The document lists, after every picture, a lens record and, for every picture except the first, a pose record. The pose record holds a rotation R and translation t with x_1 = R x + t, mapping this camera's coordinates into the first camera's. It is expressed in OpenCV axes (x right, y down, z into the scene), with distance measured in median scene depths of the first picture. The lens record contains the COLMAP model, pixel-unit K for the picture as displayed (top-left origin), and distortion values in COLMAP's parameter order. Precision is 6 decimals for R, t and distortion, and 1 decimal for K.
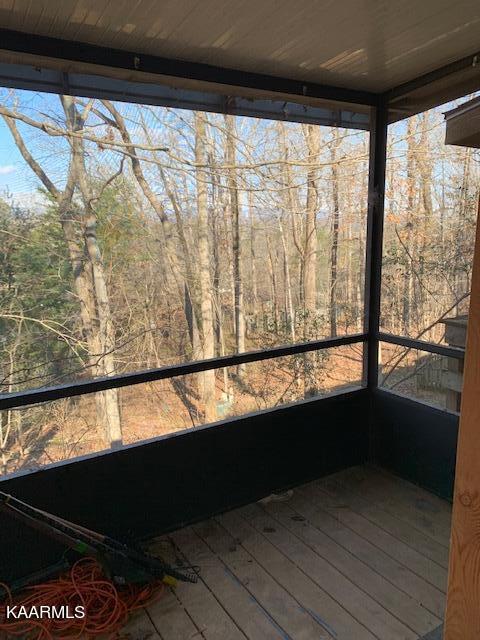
lens RADIAL K [[484.4, 0, 241.2], [0, 484.4, 320.8], [0, 0, 1]] dist [0.006316, 0.001528]
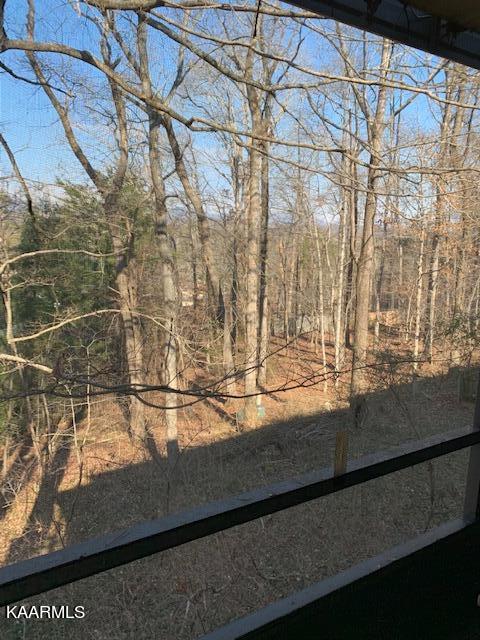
lens RADIAL K [[484.4, 0, 238.1], [0, 484.4, 320.6], [0, 0, 1]] dist [0.006316, 0.001528]
pose [[0.998985, 0.043401, 0.012050, -0.104791], [-0.043312, 0.999033, -0.007602, 0.002547], [-0.012368, 0.007072, 0.999899, 0.009812]]
